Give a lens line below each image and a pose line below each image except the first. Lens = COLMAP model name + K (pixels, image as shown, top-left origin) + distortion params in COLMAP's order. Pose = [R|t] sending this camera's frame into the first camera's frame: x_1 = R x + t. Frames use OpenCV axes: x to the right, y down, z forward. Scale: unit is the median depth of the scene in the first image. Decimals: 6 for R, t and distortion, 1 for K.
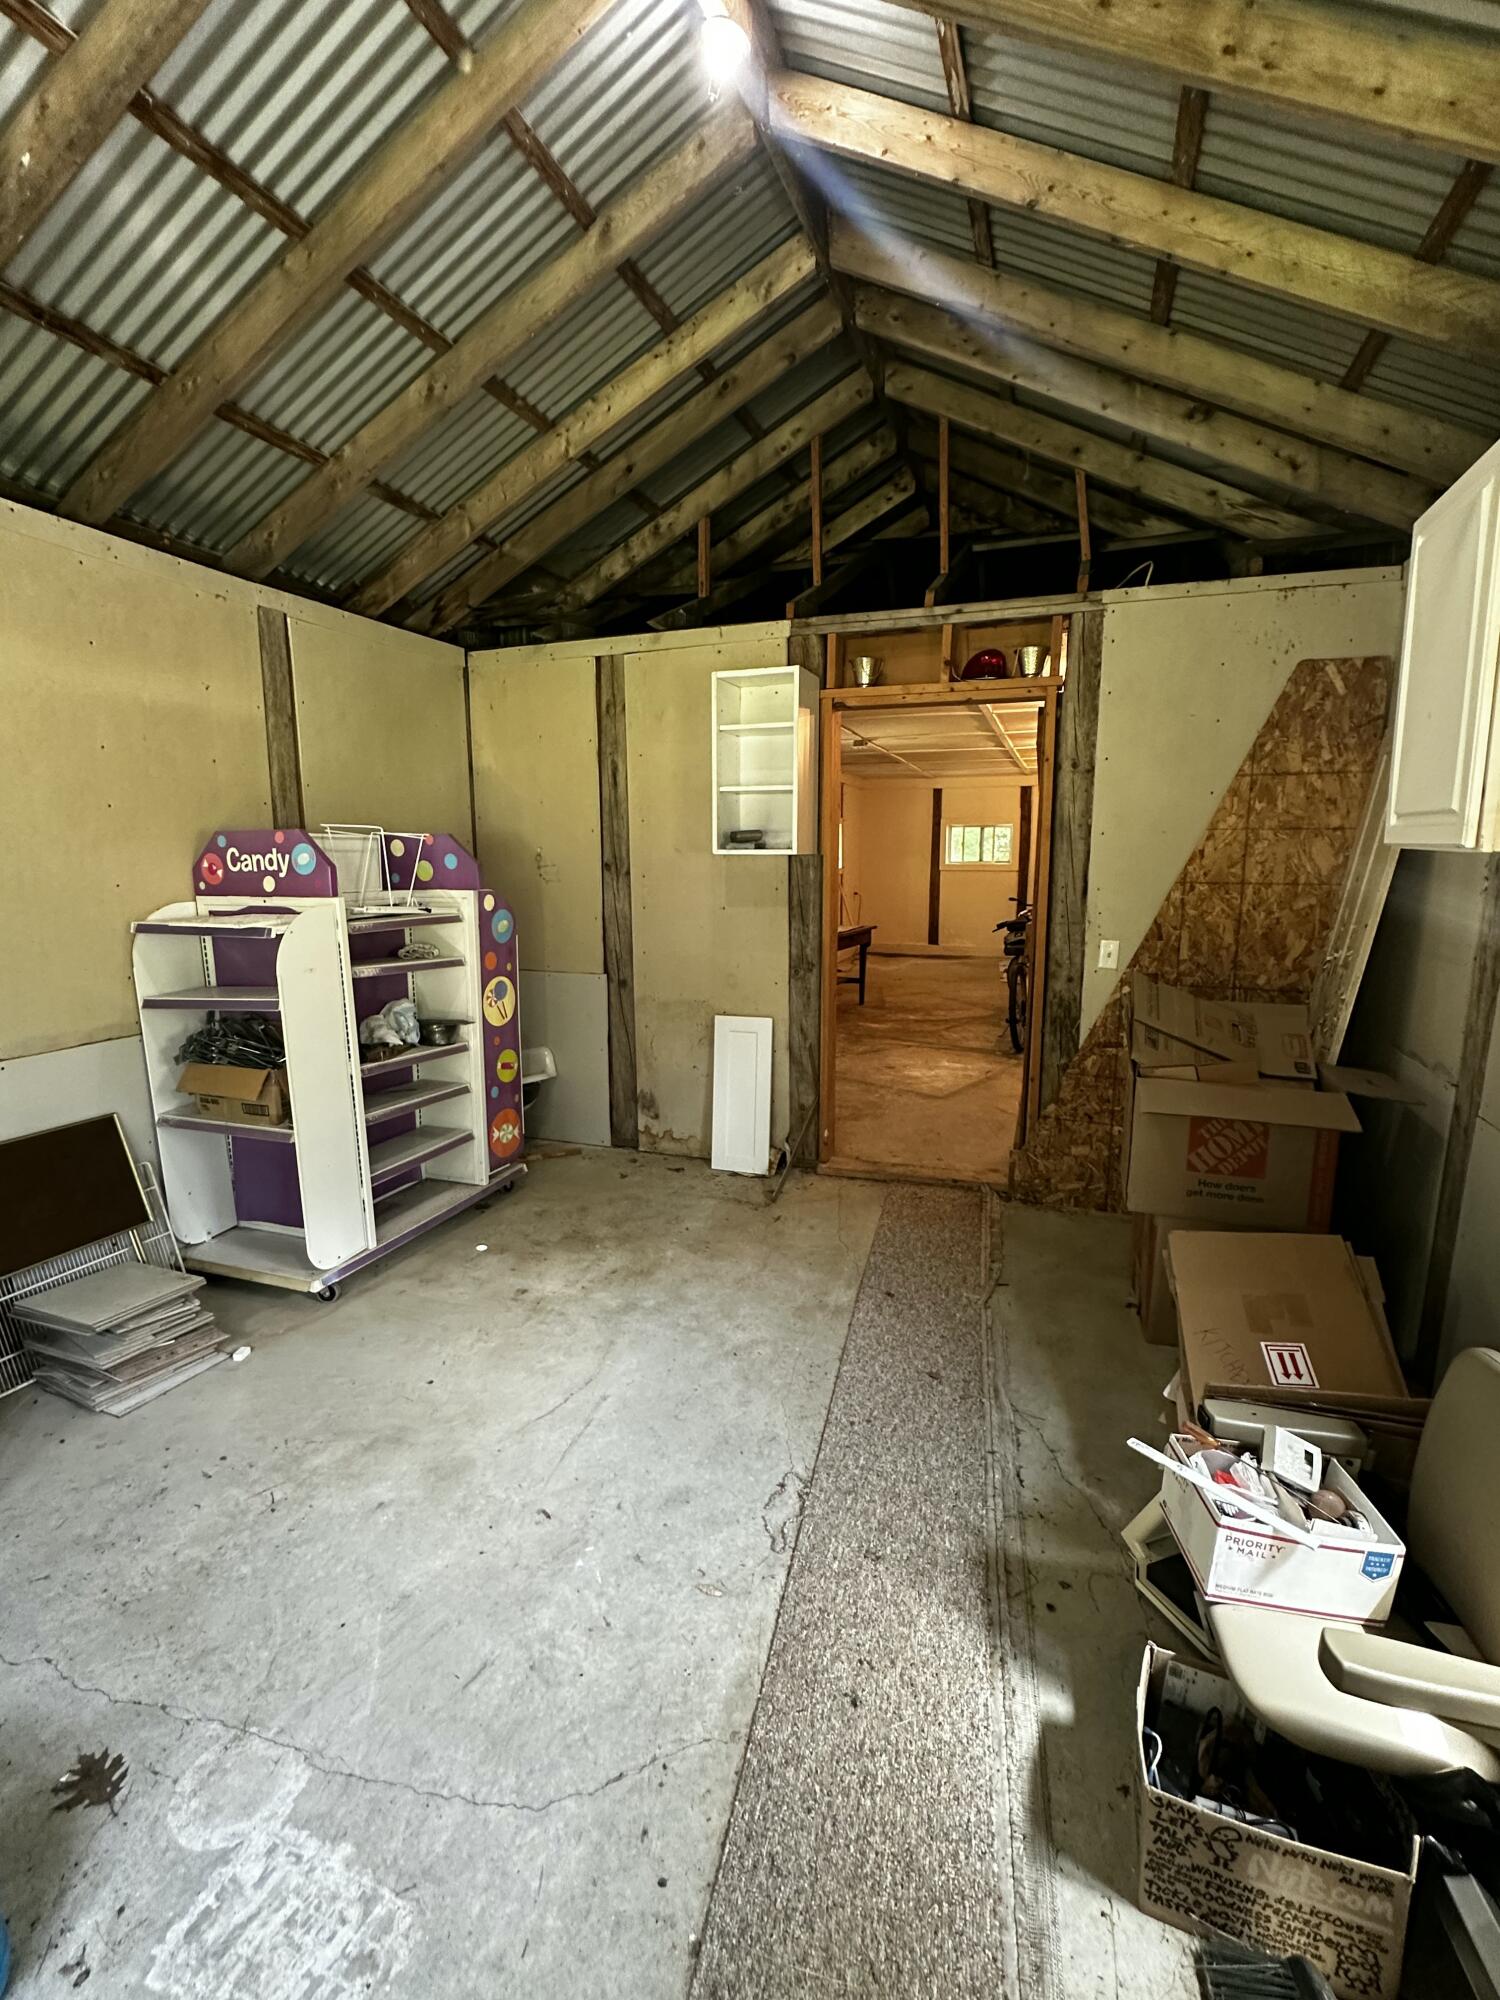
lens RADIAL K [[878.7, 0, 746.8], [0, 878.7, 999.3], [0, 0, 1]] dist [-0.004003, 0.000040]
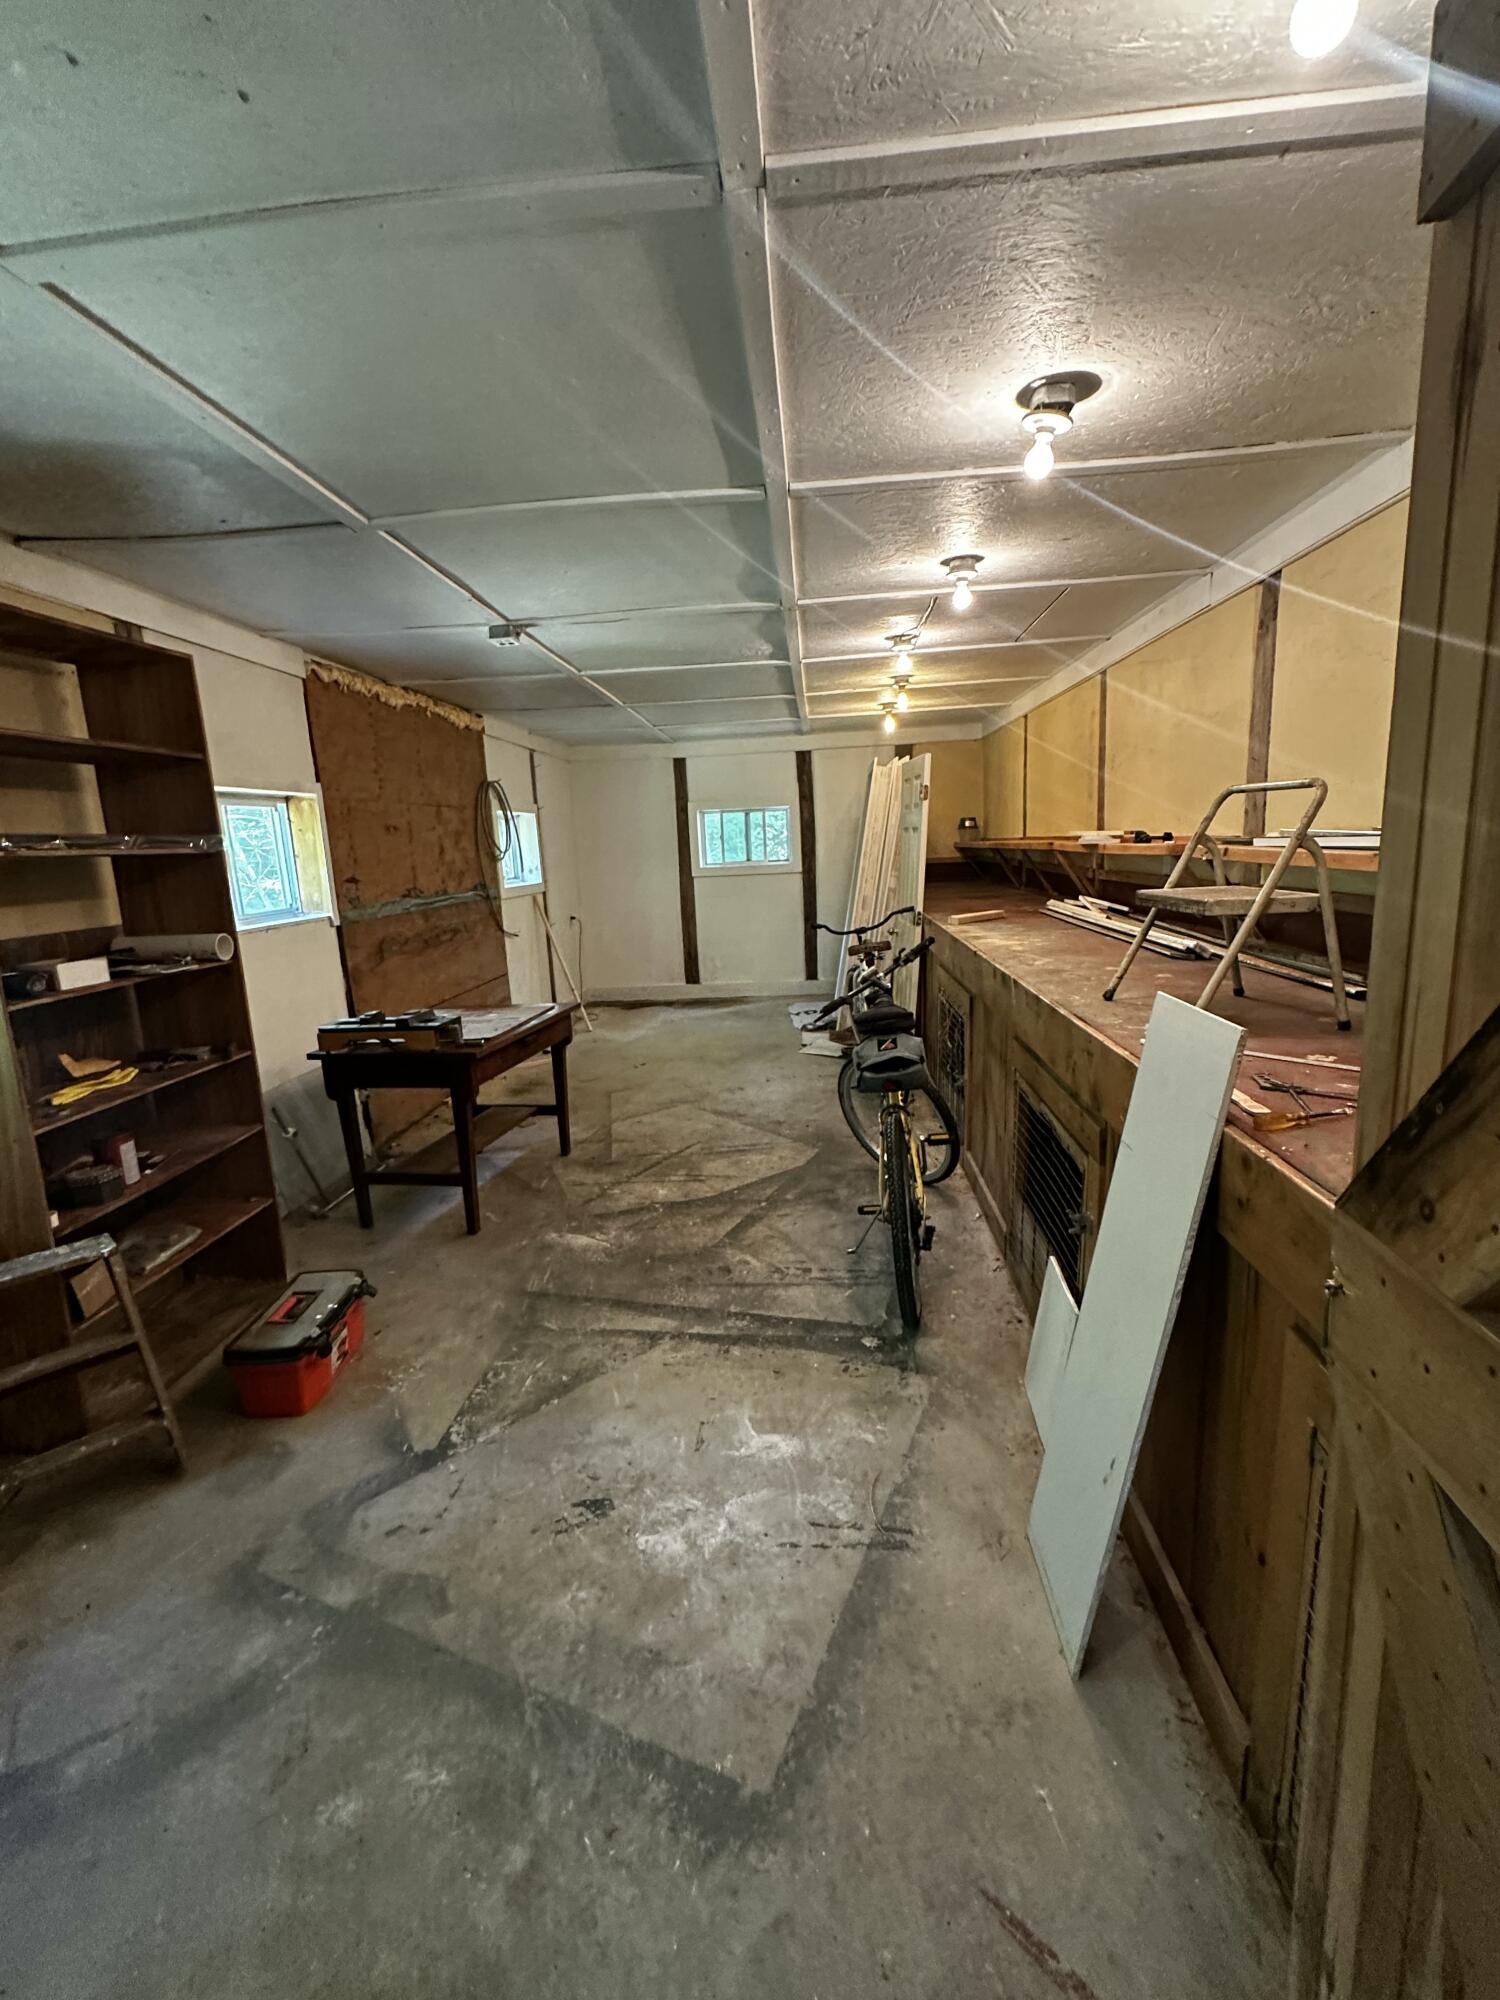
lens RADIAL K [[878.7, 0, 751.3], [0, 878.7, 1007.5], [0, 0, 1]] dist [-0.004003, 0.000040]
pose [[0.960381, -0.089055, 0.264079, 0.106584], [0.086477, 0.996024, 0.021396, -0.081301], [-0.264934, 0.002288, 0.964264, 0.472845]]
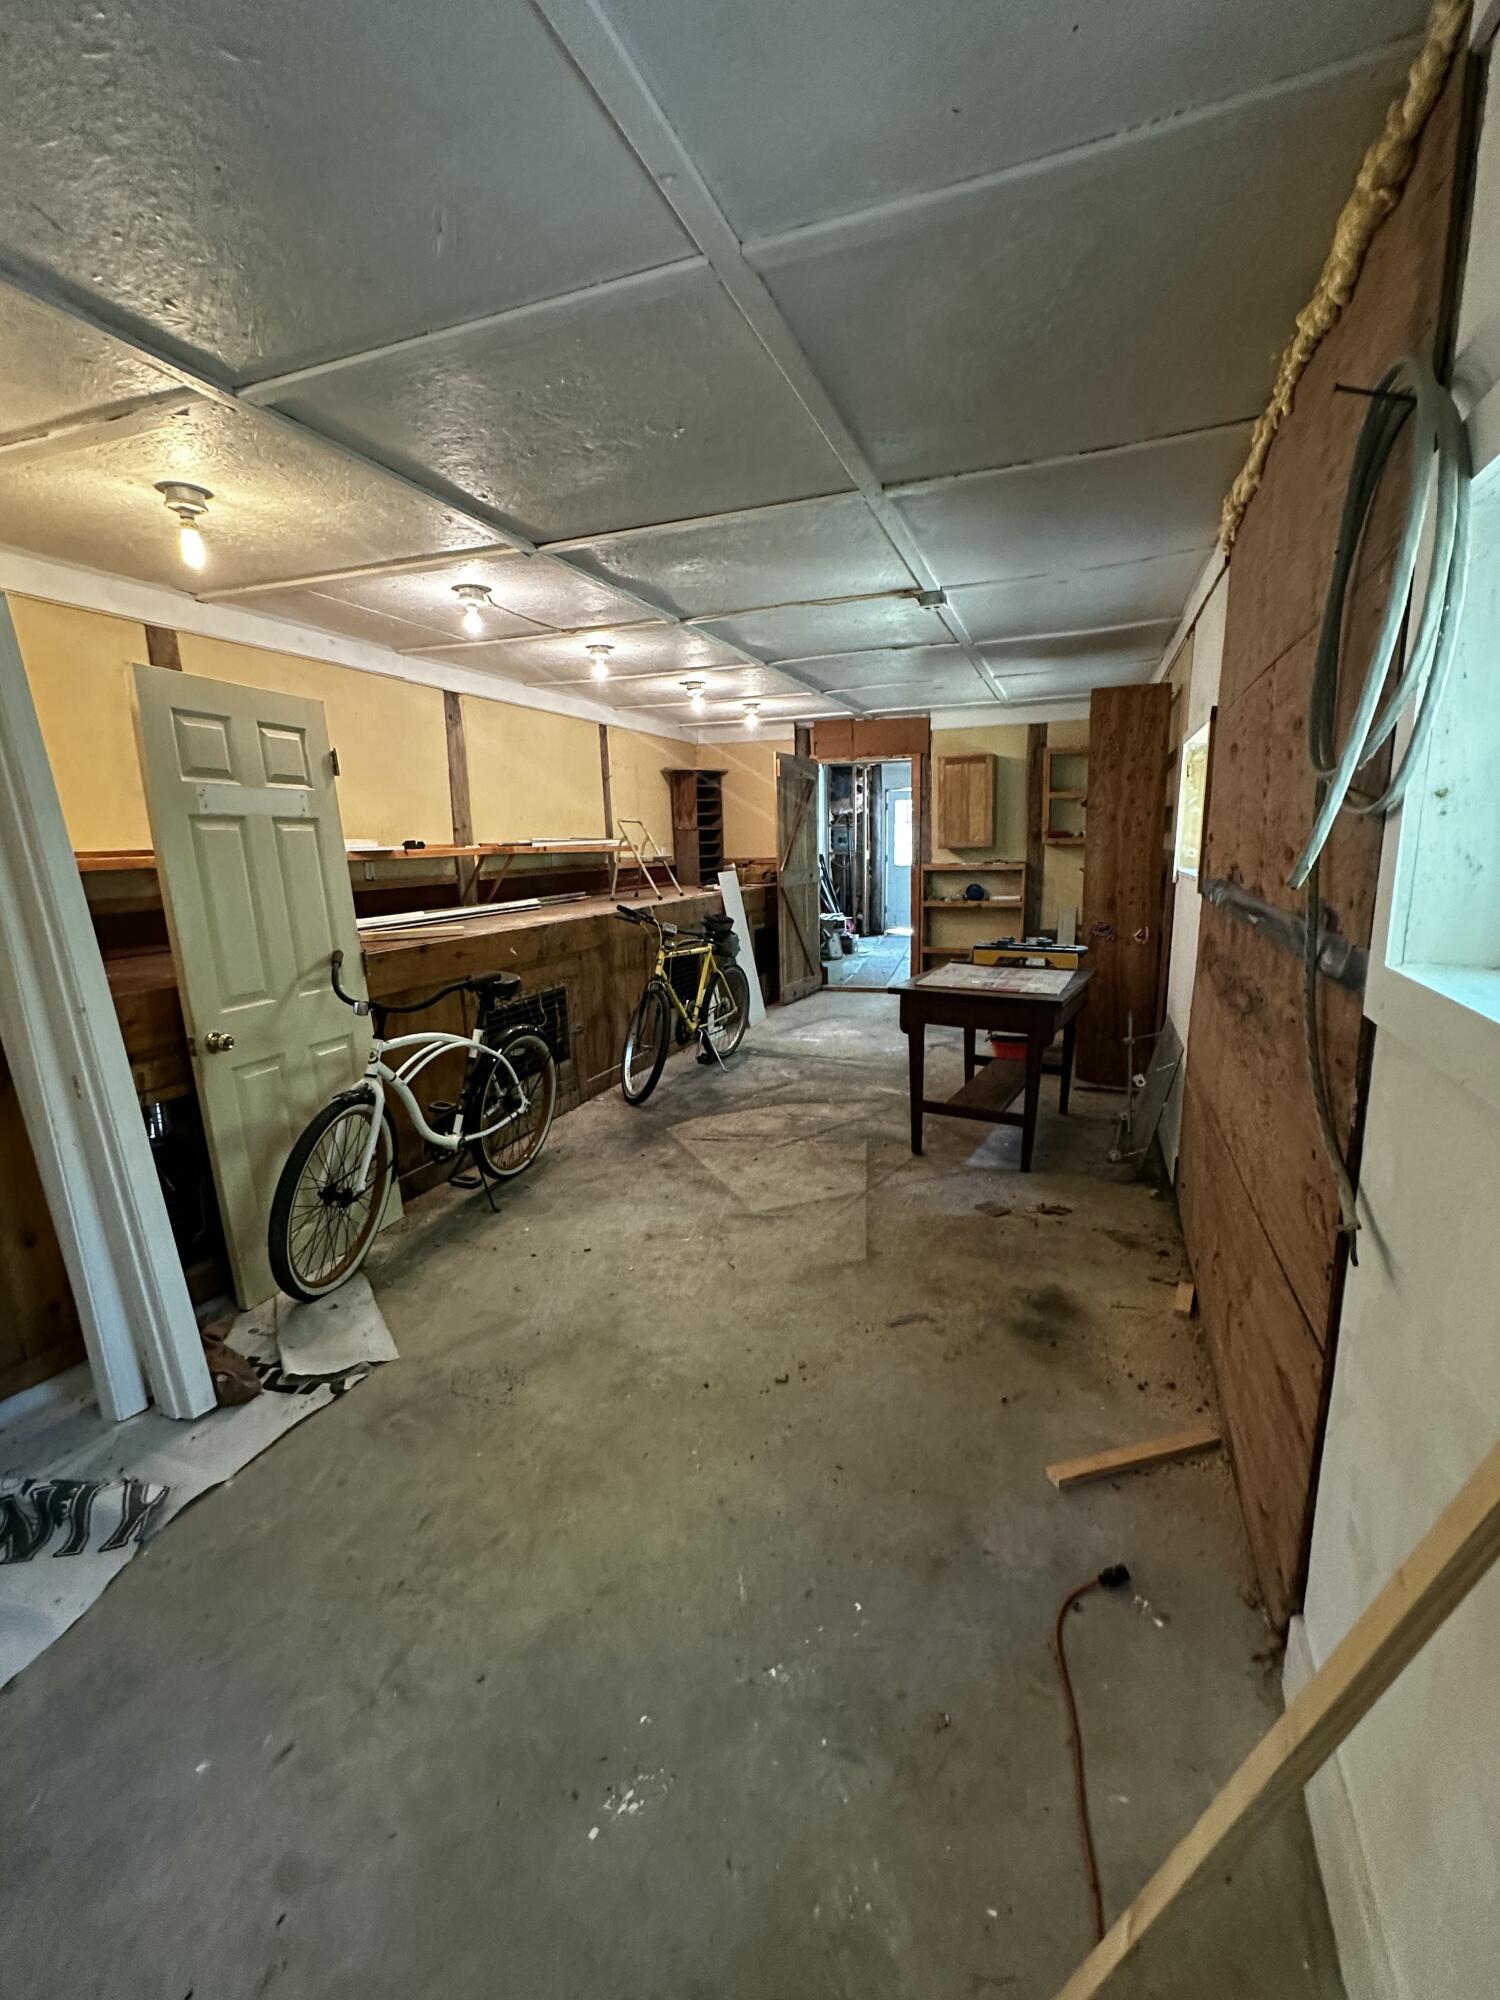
lens RADIAL K [[878.7, 0, 756.0], [0, 878.7, 1001.4], [0, 0, 1]] dist [-0.004003, 0.000040]
pose [[-0.999677, 0.024046, 0.008266, 0.194231], [0.025422, 0.938735, 0.343702, -0.209895], [0.000505, 0.343801, -0.939042, 1.264203]]
